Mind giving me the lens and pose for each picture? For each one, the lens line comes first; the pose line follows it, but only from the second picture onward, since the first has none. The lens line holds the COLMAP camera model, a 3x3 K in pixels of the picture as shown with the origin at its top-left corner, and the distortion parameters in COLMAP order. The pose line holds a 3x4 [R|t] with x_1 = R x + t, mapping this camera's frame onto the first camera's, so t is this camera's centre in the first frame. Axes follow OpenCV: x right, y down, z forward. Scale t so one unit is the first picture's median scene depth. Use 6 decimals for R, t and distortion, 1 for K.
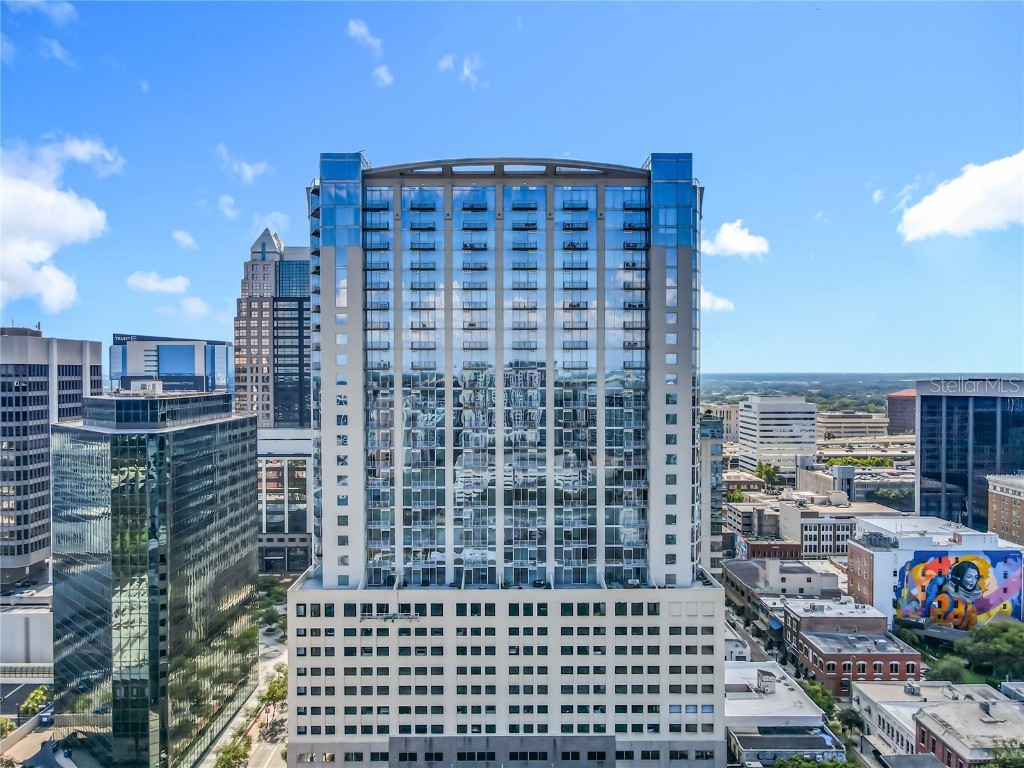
lens RADIAL K [[746.5, 0, 490.9], [0, 746.5, 374.4], [0, 0, 1]] dist [0.003689, -0.000762]
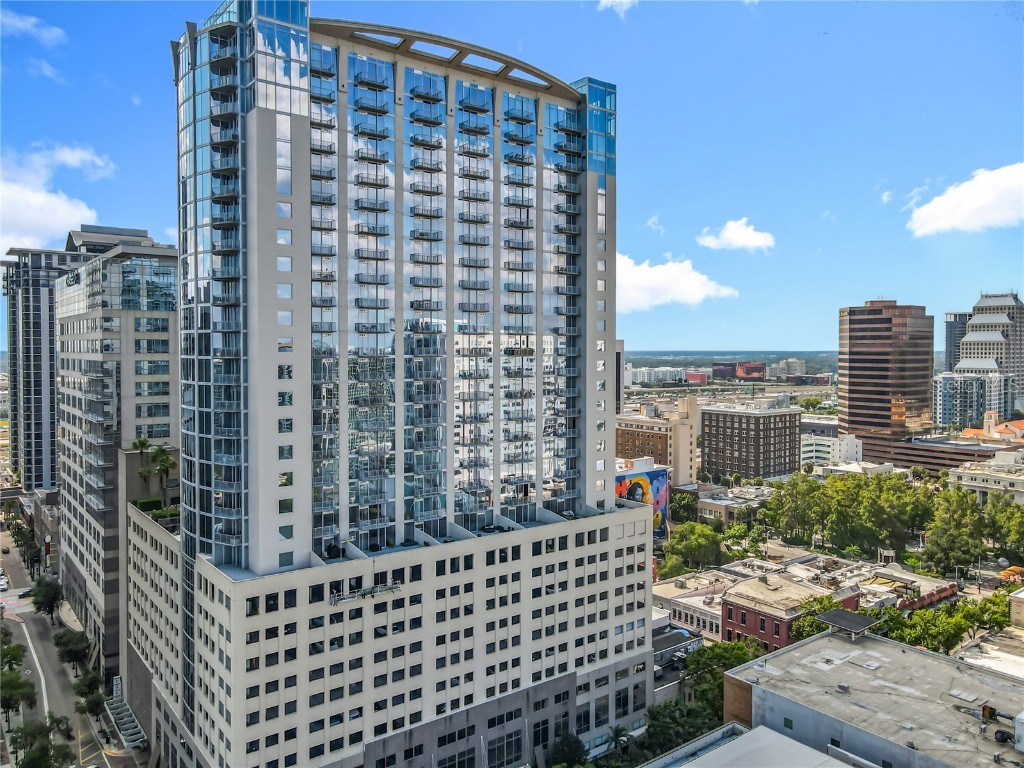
lens RADIAL K [[767.6, 0, 511.3], [0, 767.6, 352.6], [0, 0, 1]] dist [0.002334, 0.004514]
pose [[0.797135, -0.001286, 0.603800, -0.499248], [-0.002010, 0.999987, 0.004784, 0.066793], [-0.603798, -0.005027, 0.797122, 0.260708]]
